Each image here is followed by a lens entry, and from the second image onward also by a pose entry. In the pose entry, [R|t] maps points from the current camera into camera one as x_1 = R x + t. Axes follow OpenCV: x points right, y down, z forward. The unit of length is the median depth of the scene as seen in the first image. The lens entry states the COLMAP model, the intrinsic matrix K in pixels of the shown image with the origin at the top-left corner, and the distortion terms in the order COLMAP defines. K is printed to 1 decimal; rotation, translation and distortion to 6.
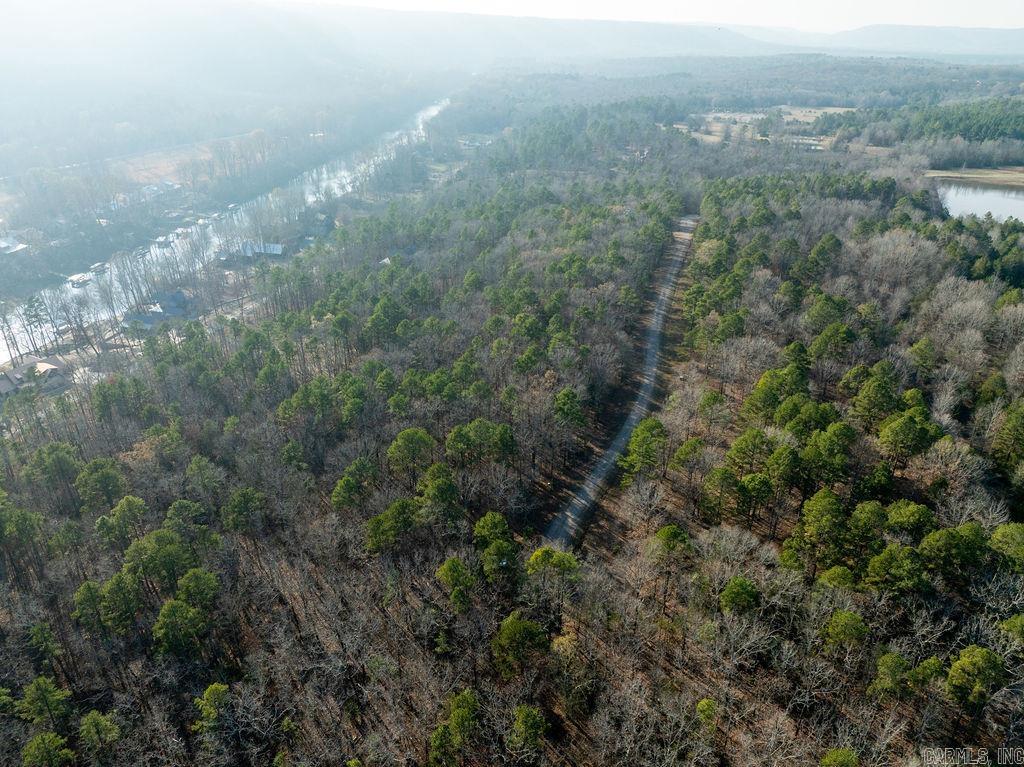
lens RADIAL K [[714.9, 0, 512.8], [0, 714.9, 382.5], [0, 0, 1]] dist [-0.035812, -0.001054]
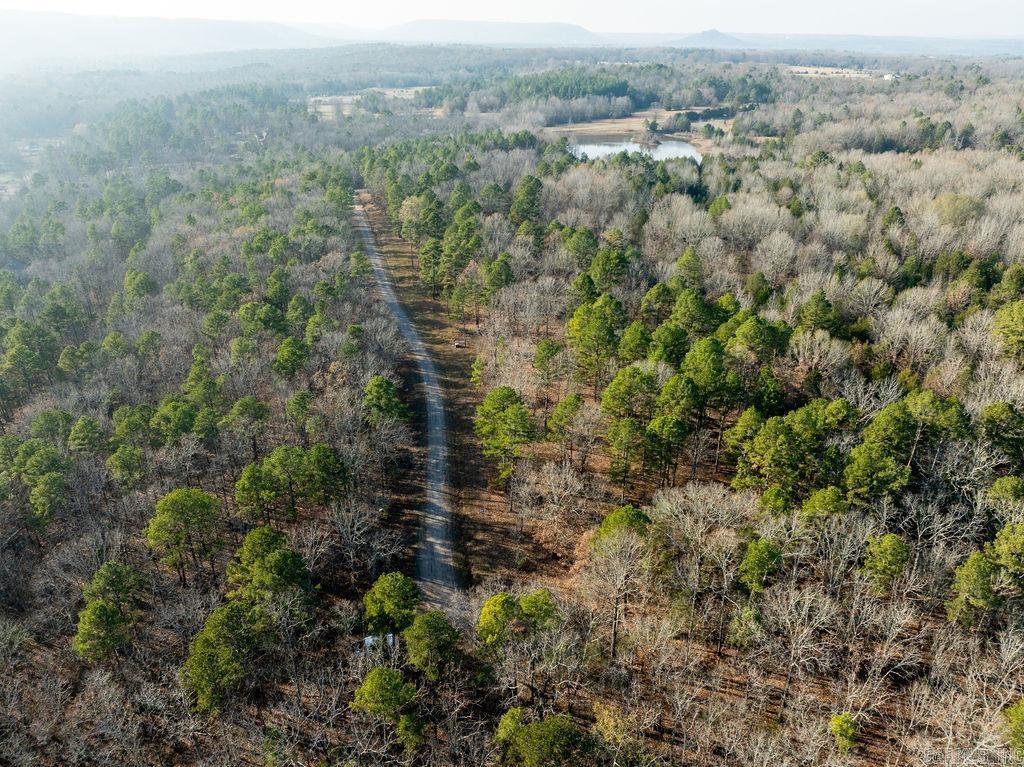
lens RADIAL K [[714.9, 0, 512.5], [0, 714.9, 385.5], [0, 0, 1]] dist [-0.035812, -0.001054]
pose [[0.852523, -0.231553, 0.468602, -0.071666], [0.228639, 0.971402, 0.064044, 0.000740], [-0.470031, 0.052542, 0.881085, 0.138700]]
